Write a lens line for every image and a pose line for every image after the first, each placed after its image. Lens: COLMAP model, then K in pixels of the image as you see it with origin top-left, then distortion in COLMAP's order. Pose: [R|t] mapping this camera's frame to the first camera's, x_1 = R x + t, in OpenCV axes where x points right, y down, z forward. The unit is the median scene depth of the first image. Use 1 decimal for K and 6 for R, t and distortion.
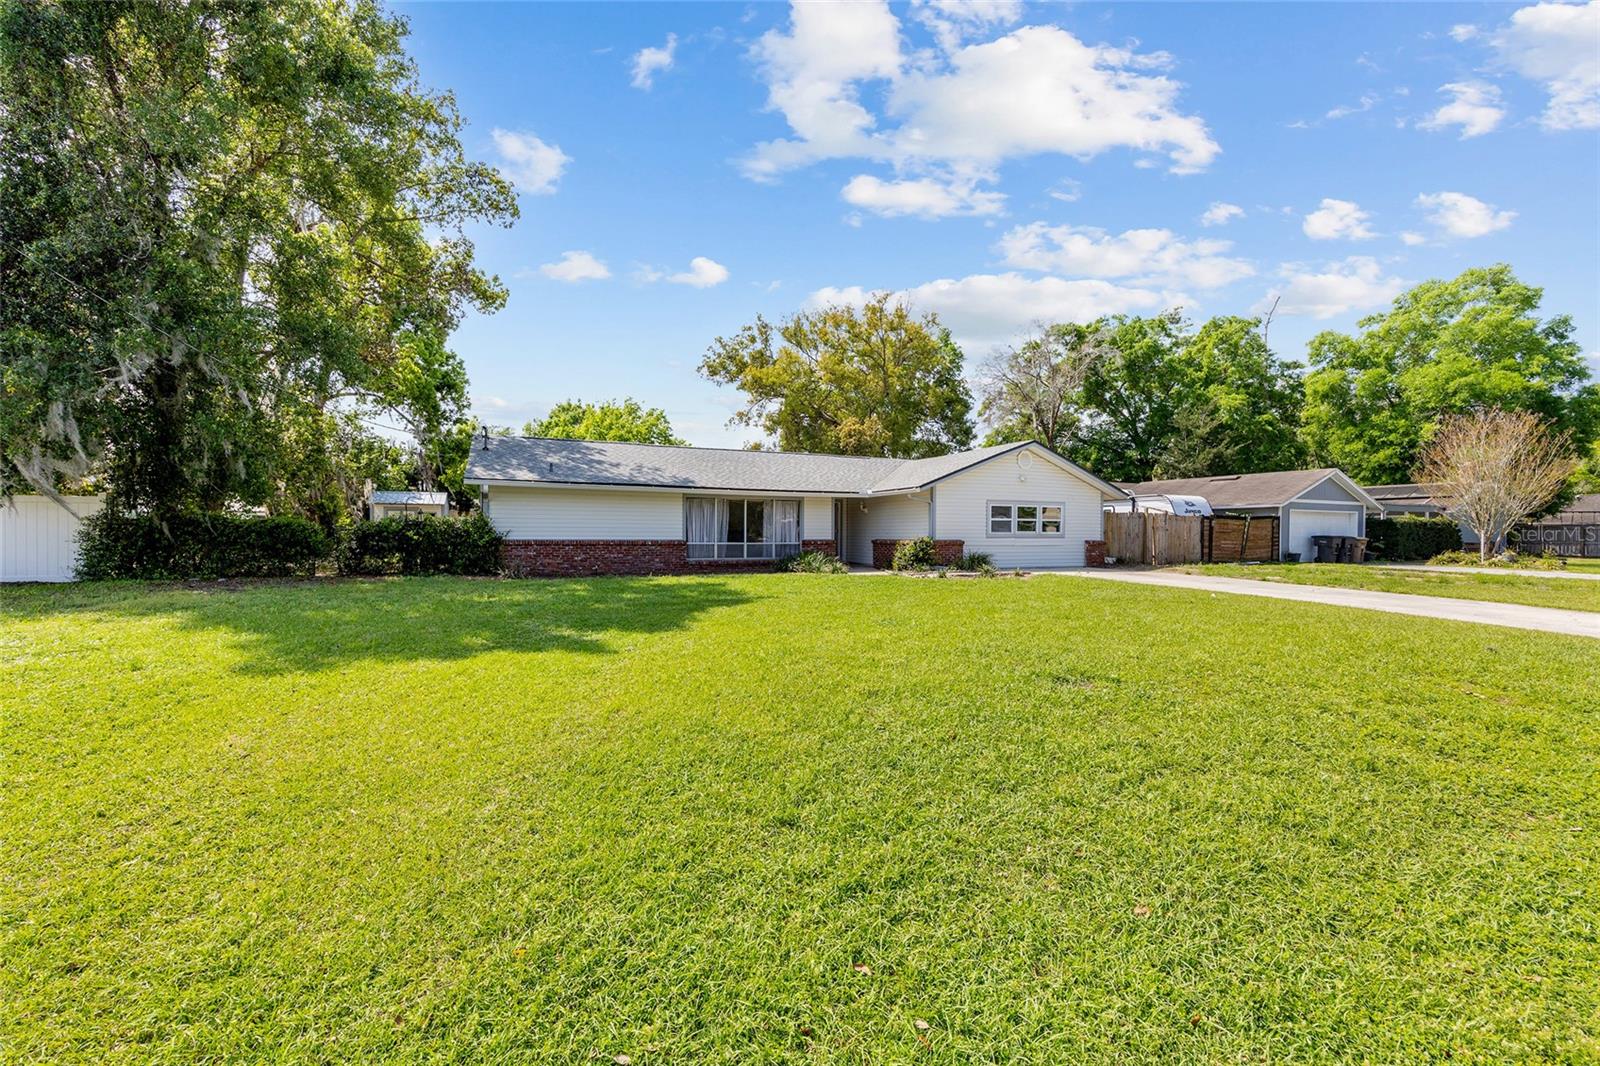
lens RADIAL K [[648.2, 0, 801.8], [0, 648.2, 530.6], [0, 0, 1]] dist [0.007226, 0.000208]
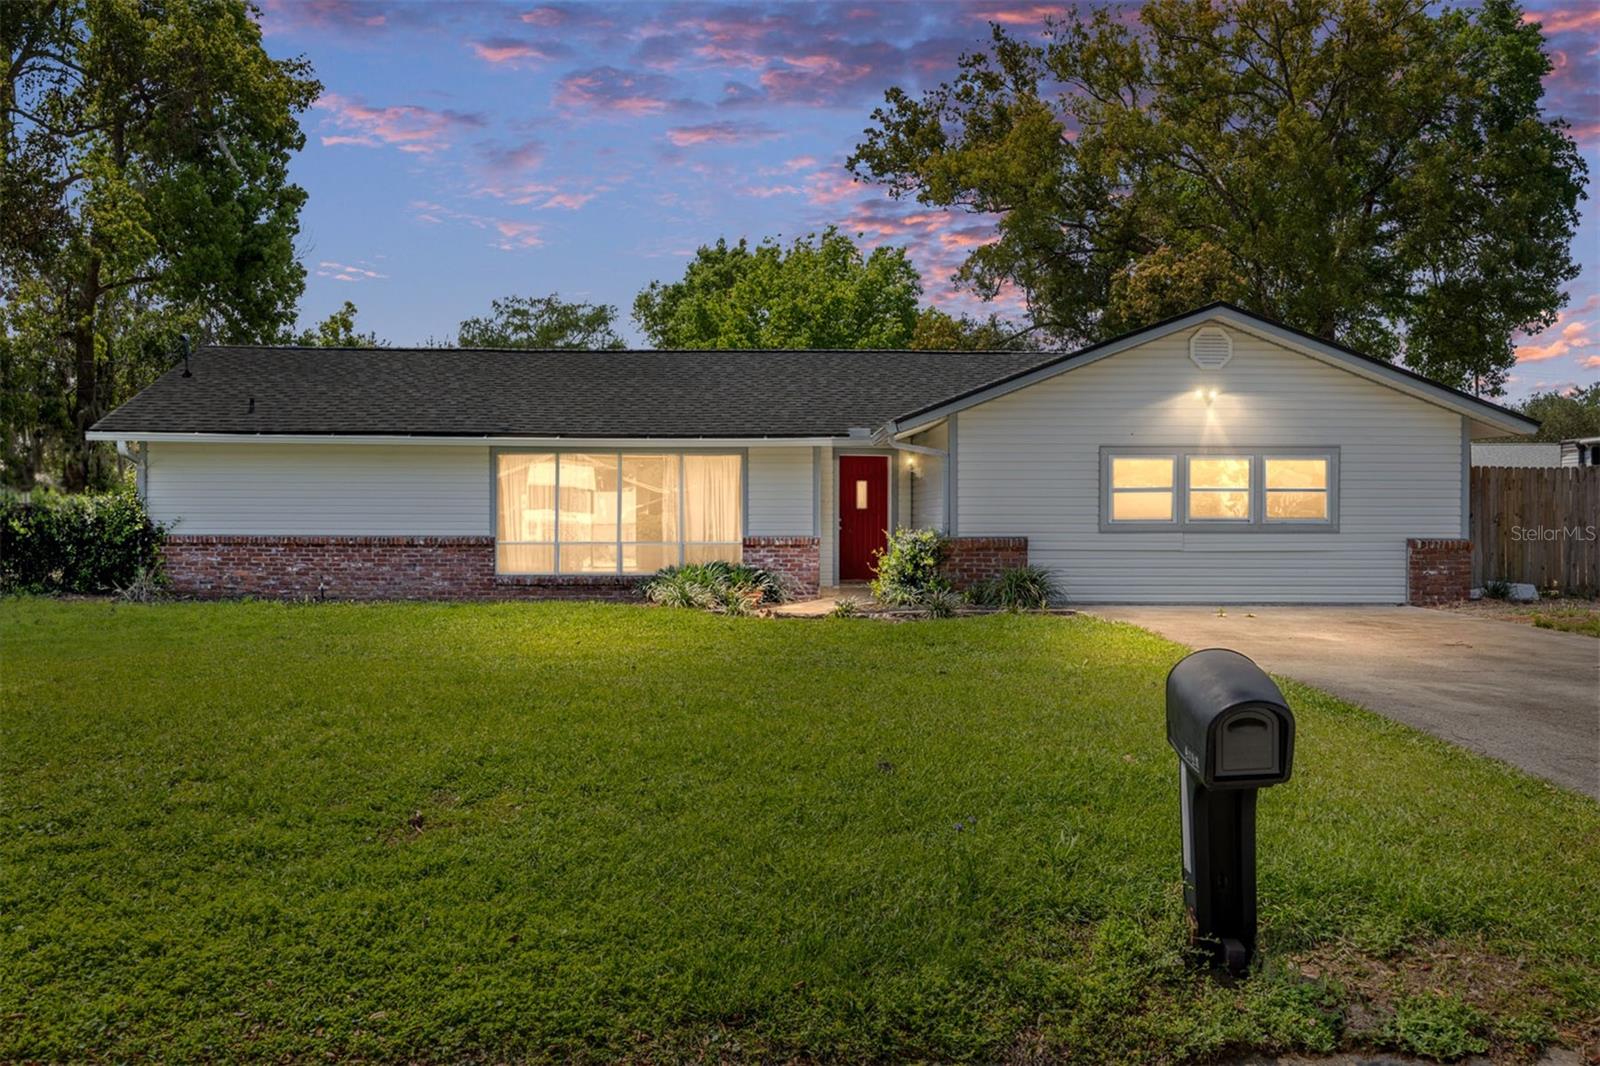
lens RADIAL K [[1522.7, 0, 805.8], [0, 1522.7, 503.4], [0, 0, 1]] dist [0.023331, 0.012913]
pose [[0.919861, -0.006043, -0.392197, 0.268298], [0.003750, 0.999971, -0.006611, -0.001305], [0.392225, 0.004611, 0.919858, -0.008015]]
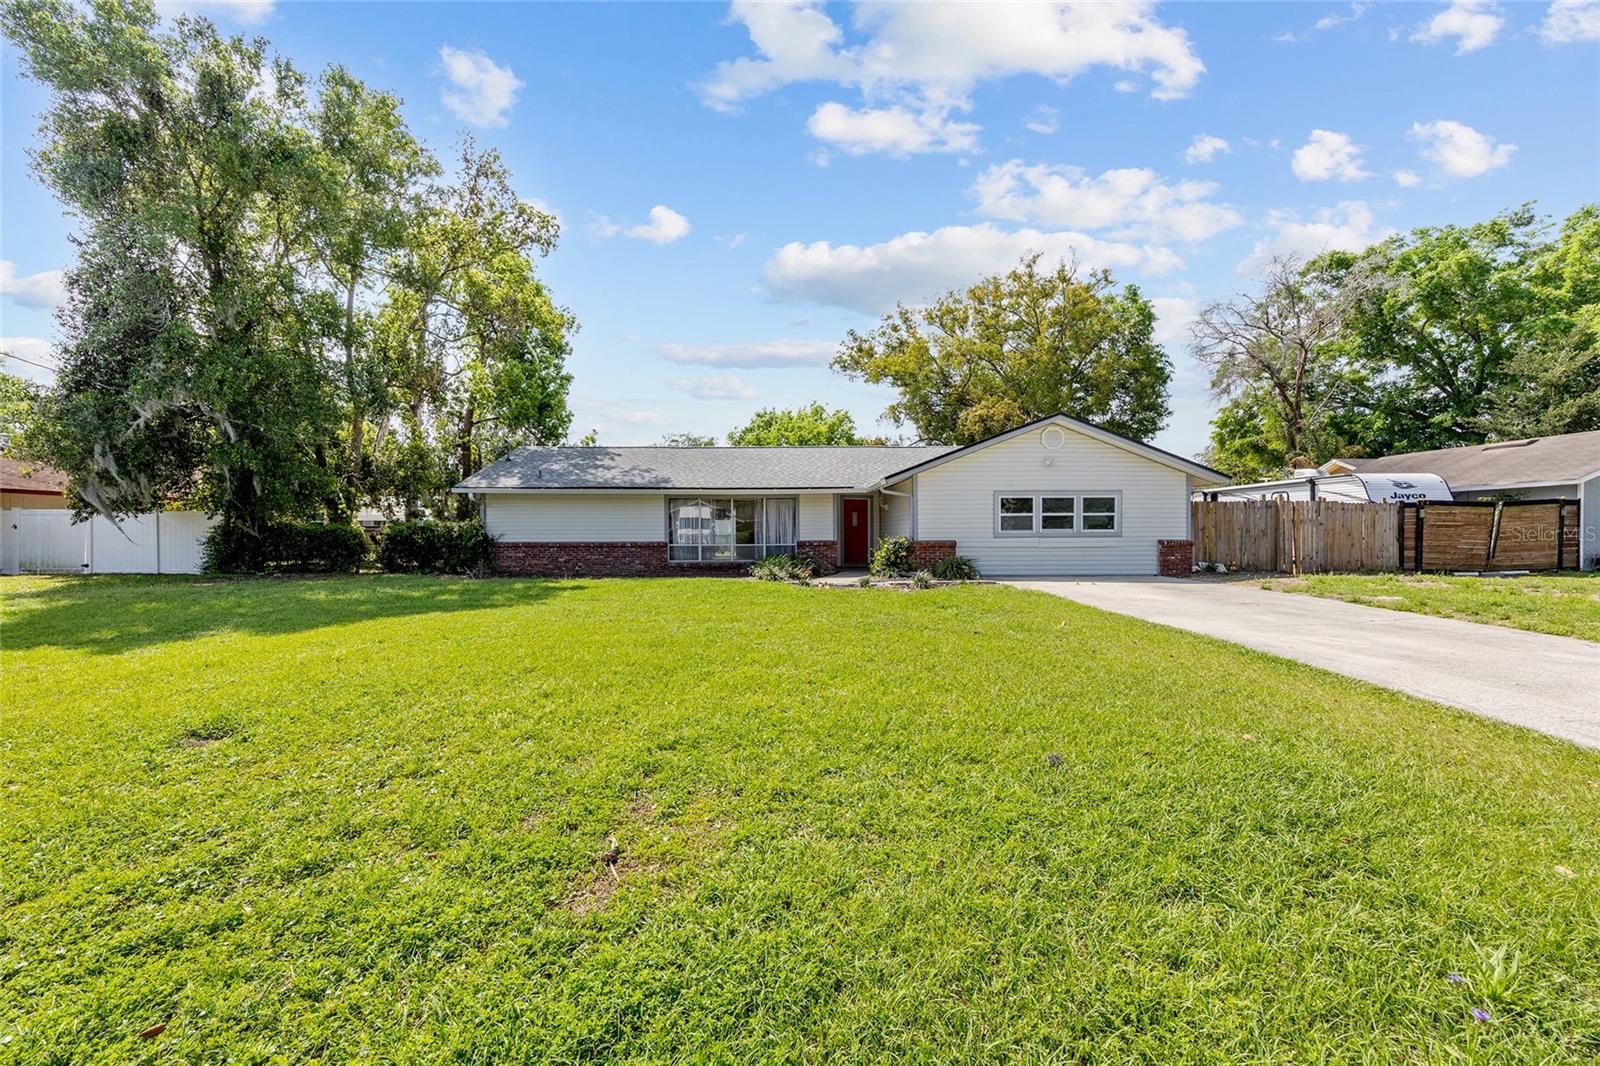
lens RADIAL K [[648.2, 0, 801.8], [0, 648.2, 530.6], [0, 0, 1]] dist [0.007226, 0.000208]
pose [[0.923591, -0.009850, -0.383252, 0.198851], [0.010649, 0.999943, -0.000037, -0.000040], [0.383231, -0.004047, 0.923644, 0.086742]]
